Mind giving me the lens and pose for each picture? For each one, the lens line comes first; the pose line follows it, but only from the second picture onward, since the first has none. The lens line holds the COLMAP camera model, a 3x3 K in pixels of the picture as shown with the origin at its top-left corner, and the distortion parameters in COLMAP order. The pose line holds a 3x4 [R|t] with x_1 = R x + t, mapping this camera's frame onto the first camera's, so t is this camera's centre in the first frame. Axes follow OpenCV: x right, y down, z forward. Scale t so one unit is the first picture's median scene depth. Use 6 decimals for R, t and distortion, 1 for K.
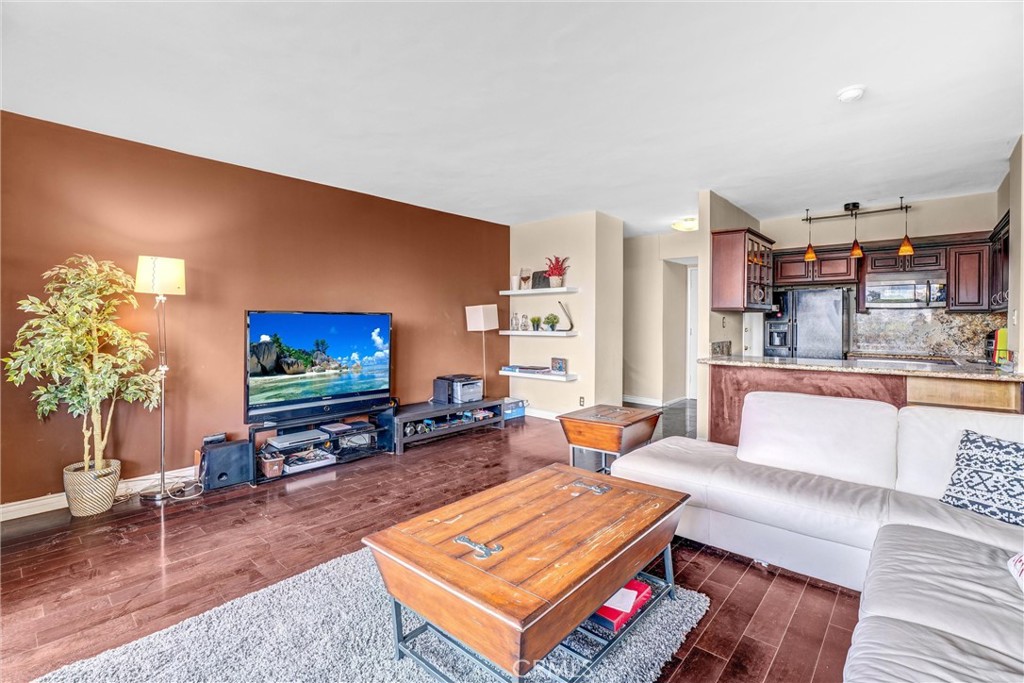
lens RADIAL K [[467.5, 0, 509.3], [0, 467.5, 317.5], [0, 0, 1]] dist [-0.008253, 0.000559]
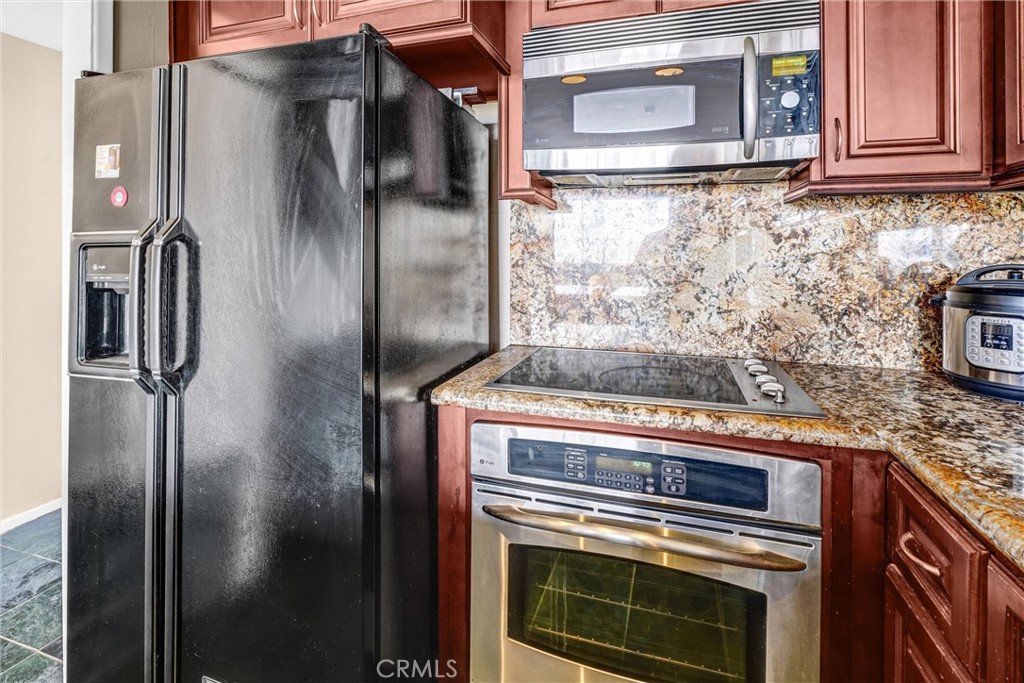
lens RADIAL K [[492.7, 0, 510.3], [0, 492.7, 242.4], [0, 0, 1]] dist [-0.004382, -0.000014]
pose [[0.916488, 0.000886, 0.400061, 0.930340], [0.000443, 0.999995, -0.003229, 0.019519], [-0.400062, 0.003136, 0.916483, 1.094952]]
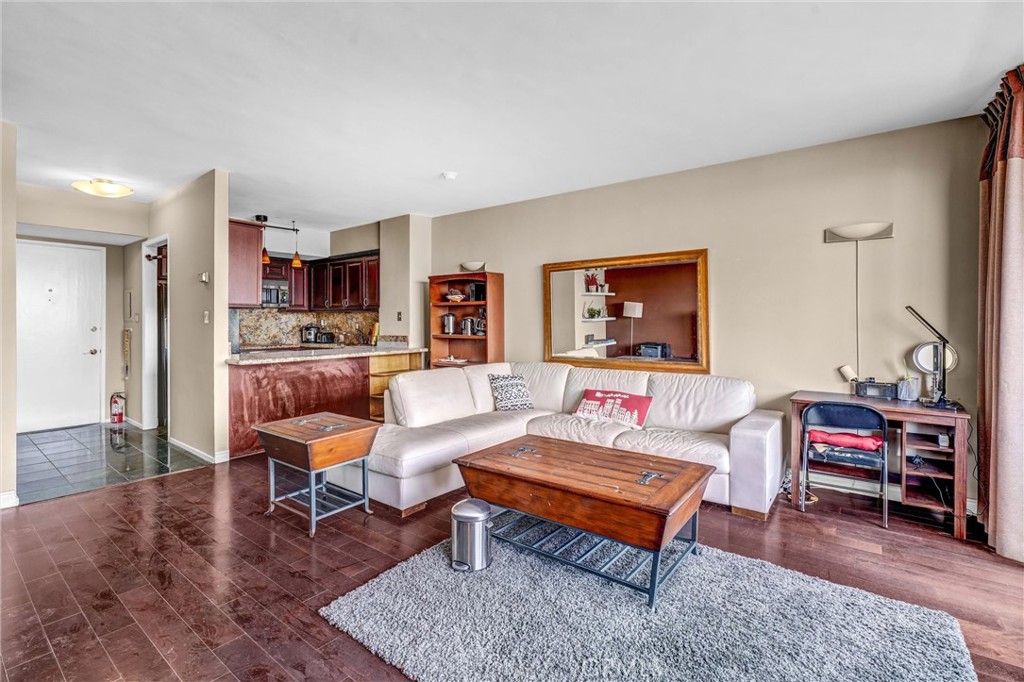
lens RADIAL K [[467.5, 0, 509.3], [0, 467.5, 317.0], [0, 0, 1]] dist [-0.008253, 0.000559]
pose [[-0.060352, 0.001907, 0.998175, -0.557874], [-0.007954, 0.999966, -0.002391, 0.003235], [-0.998145, -0.008084, -0.060334, 0.576217]]
